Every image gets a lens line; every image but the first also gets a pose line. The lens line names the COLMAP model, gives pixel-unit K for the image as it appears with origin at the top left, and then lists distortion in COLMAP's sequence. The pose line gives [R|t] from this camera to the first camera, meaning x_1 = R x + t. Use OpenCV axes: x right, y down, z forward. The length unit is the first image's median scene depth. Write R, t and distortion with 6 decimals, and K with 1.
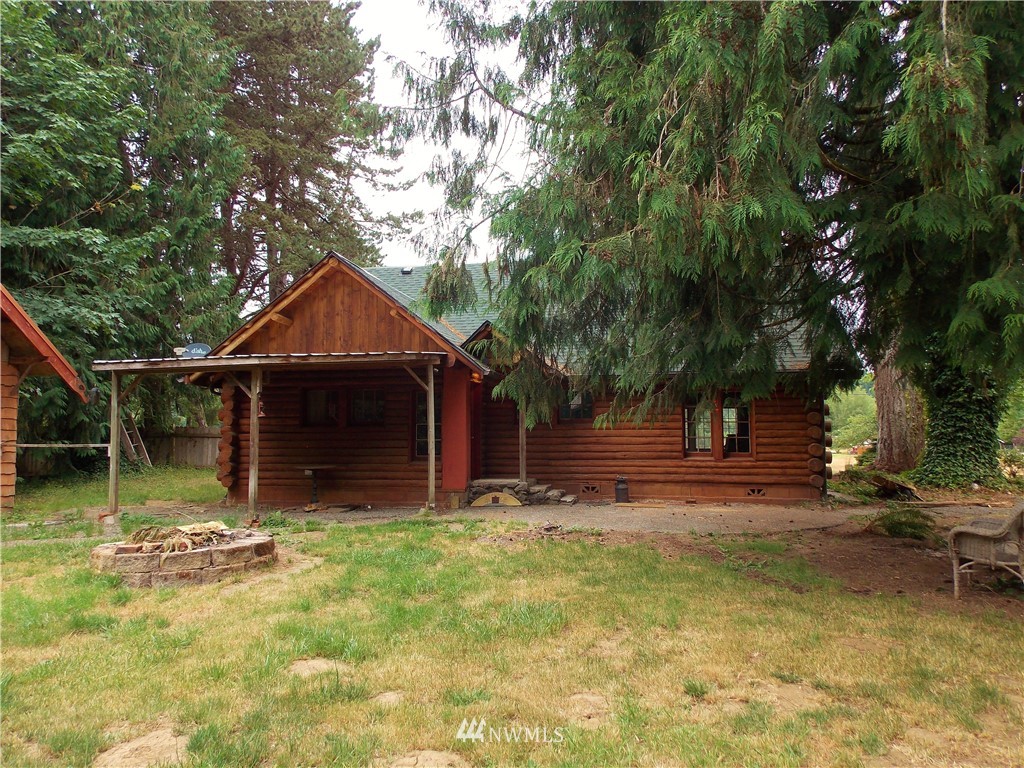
lens RADIAL K [[703.7, 0, 512.0], [0, 703.7, 384.0], [0, 0, 1]] dist [0.056607, 0.000461]
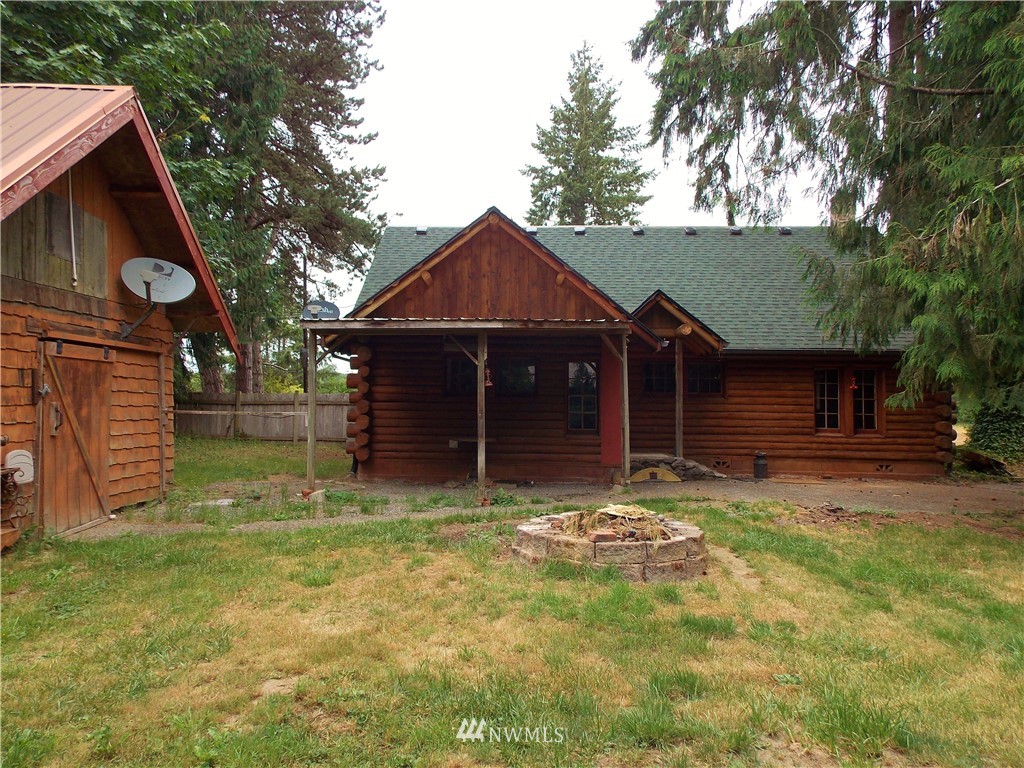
lens RADIAL K [[703.7, 0, 512.0], [0, 703.7, 384.0], [0, 0, 1]] dist [0.056607, 0.000461]
pose [[0.985367, 0.020972, 0.169149, -0.363632], [-0.028221, 0.998778, 0.040564, 0.004642], [-0.168092, -0.044744, 0.984755, 0.078179]]
